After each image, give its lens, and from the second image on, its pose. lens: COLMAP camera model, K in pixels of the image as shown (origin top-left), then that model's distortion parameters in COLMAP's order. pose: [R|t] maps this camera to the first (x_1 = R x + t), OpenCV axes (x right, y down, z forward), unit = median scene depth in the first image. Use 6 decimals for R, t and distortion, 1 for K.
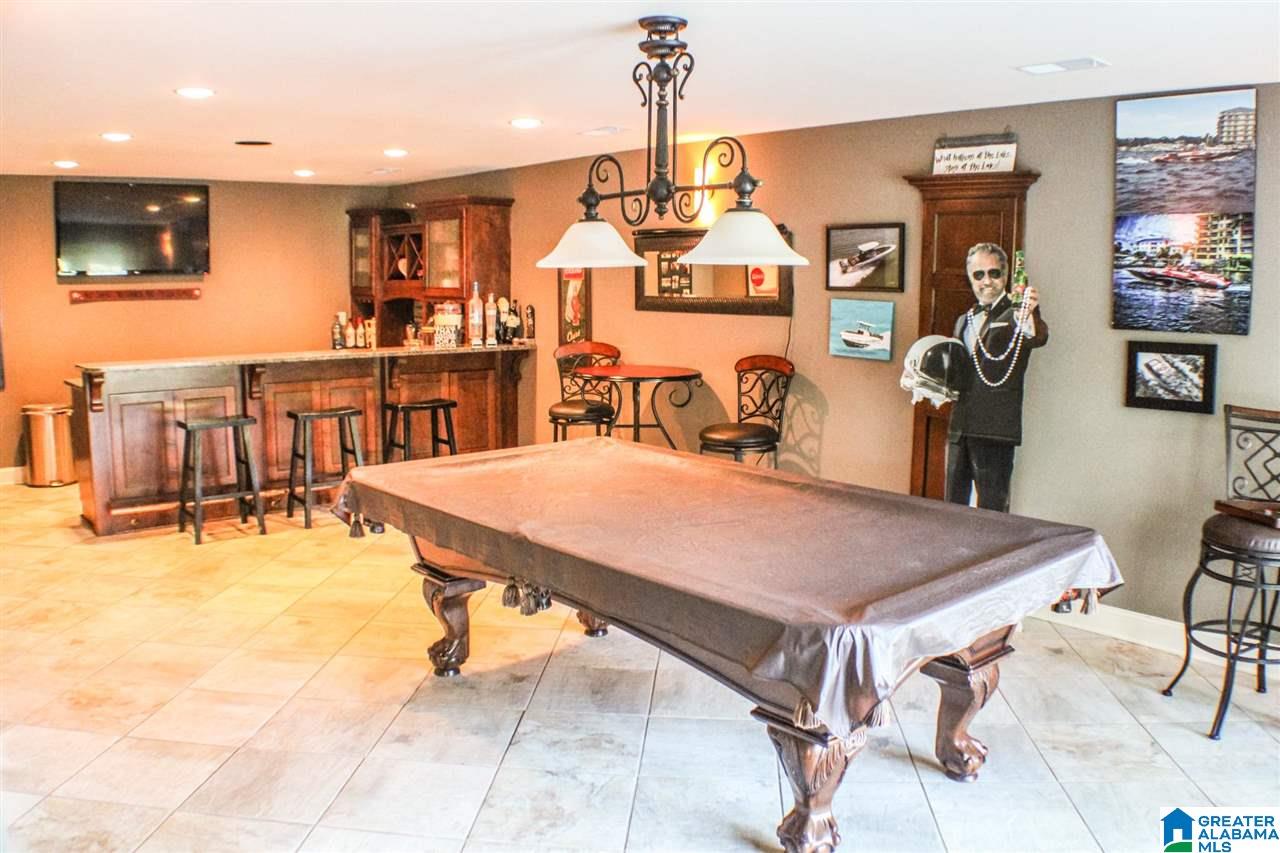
lens RADIAL K [[1033.2, 0, 667.5], [0, 1033.2, 418.3], [0, 0, 1]] dist [-0.219555, 0.096282]
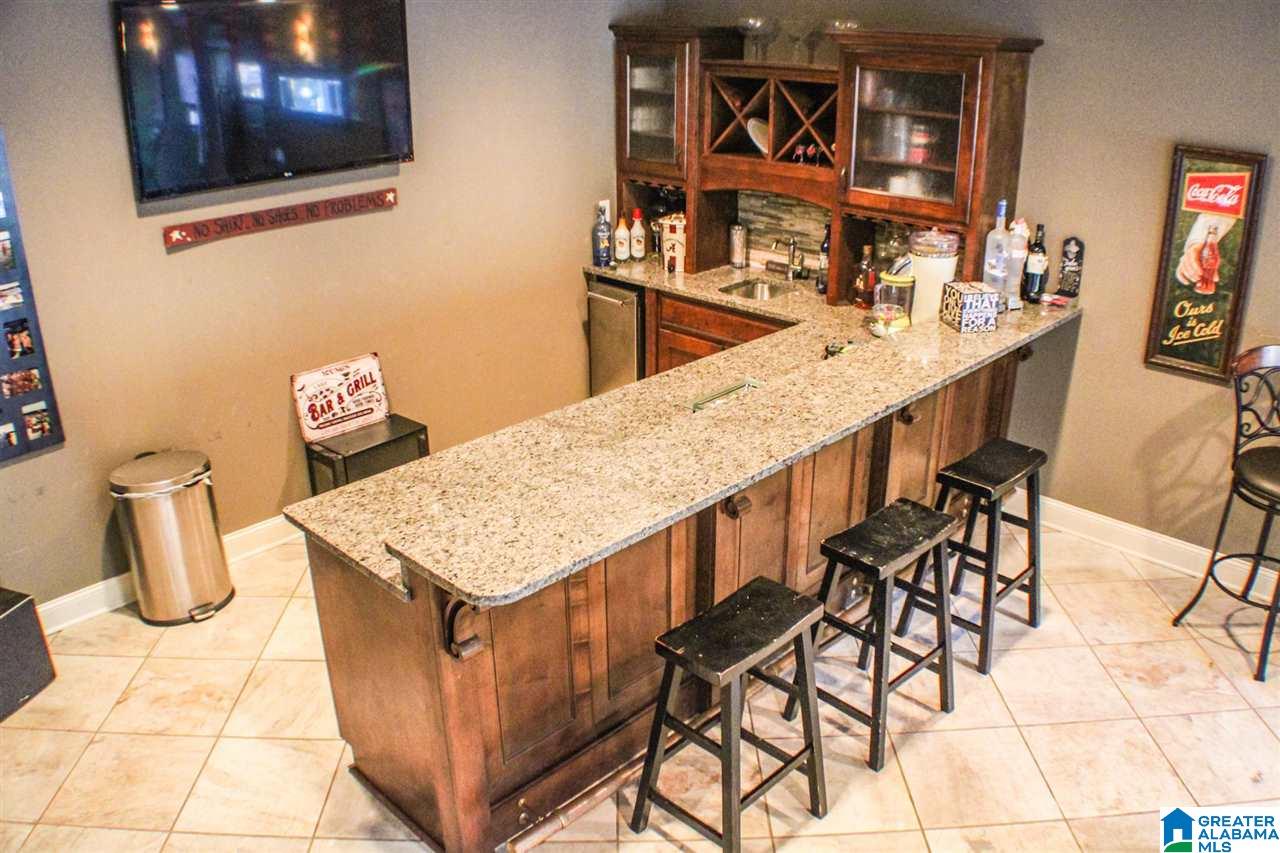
lens RADIAL K [[1033.2, 0, 667.5], [0, 1033.2, 418.3], [0, 0, 1]] dist [-0.219555, 0.096282]
pose [[0.995410, -0.042779, 0.085614, -0.405014], [0.020437, 0.968922, 0.246521, -0.151487], [-0.093499, -0.243640, 0.965348, 0.462976]]
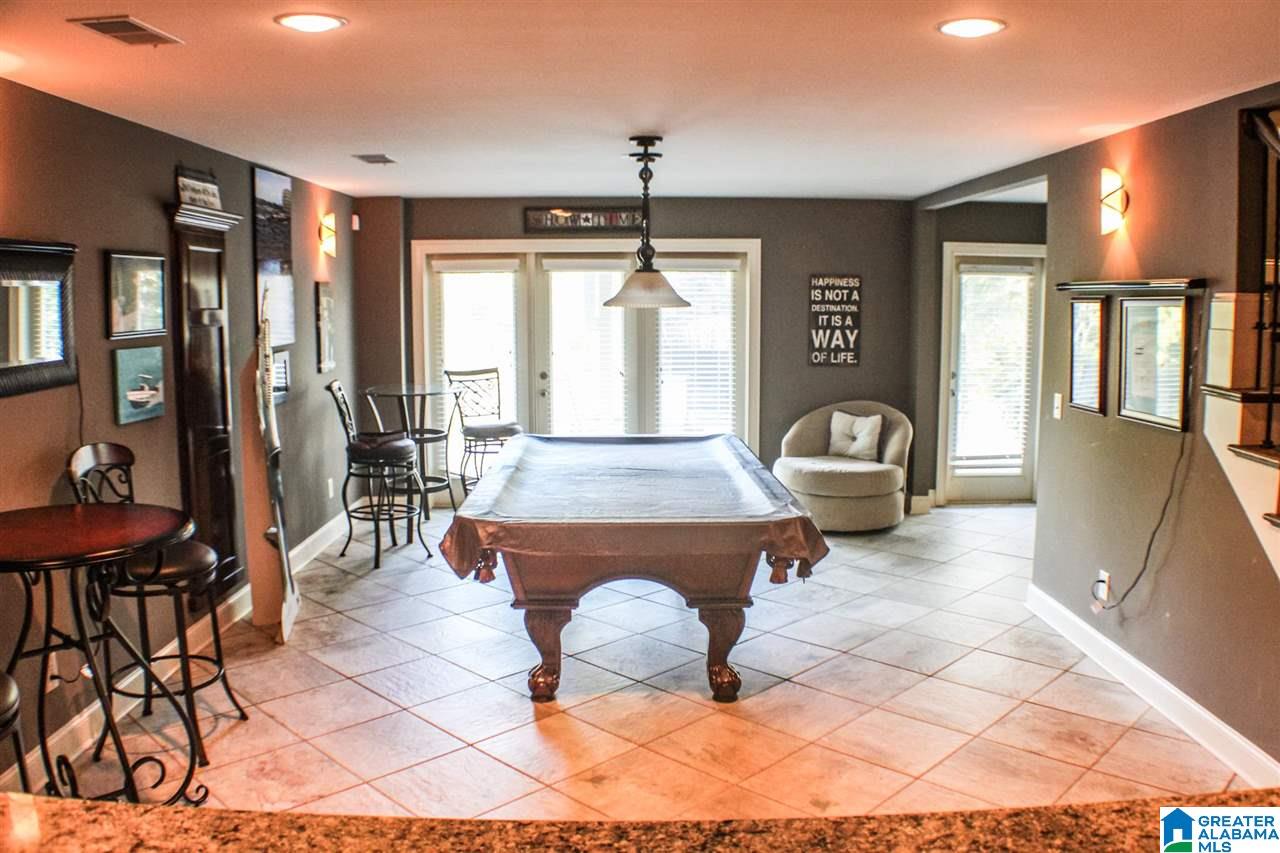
lens RADIAL K [[1033.2, 0, 667.5], [0, 1033.2, 418.3], [0, 0, 1]] dist [-0.219555, 0.096282]
pose [[-0.759769, -0.083100, 0.644861, -0.426858], [0.081232, 0.971896, 0.220950, -0.136399], [-0.645099, 0.220254, -0.731666, 0.905201]]
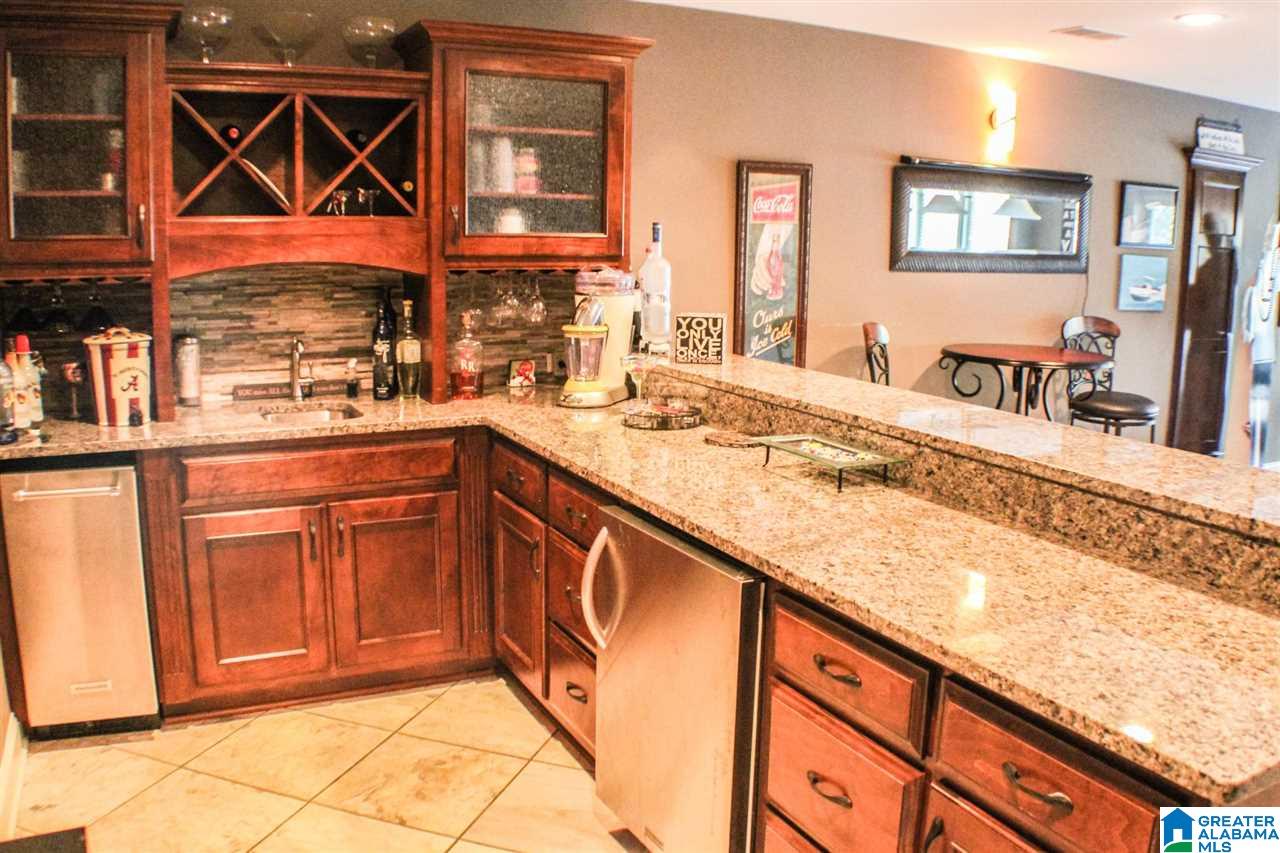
lens RADIAL K [[1033.2, 0, 667.5], [0, 1033.2, 418.3], [0, 0, 1]] dist [-0.219555, 0.096282]
pose [[0.246983, -0.176171, 0.952871, -0.645712], [0.116769, 0.981580, 0.151213, -0.112650], [-0.961959, 0.073919, 0.263005, 0.850365]]
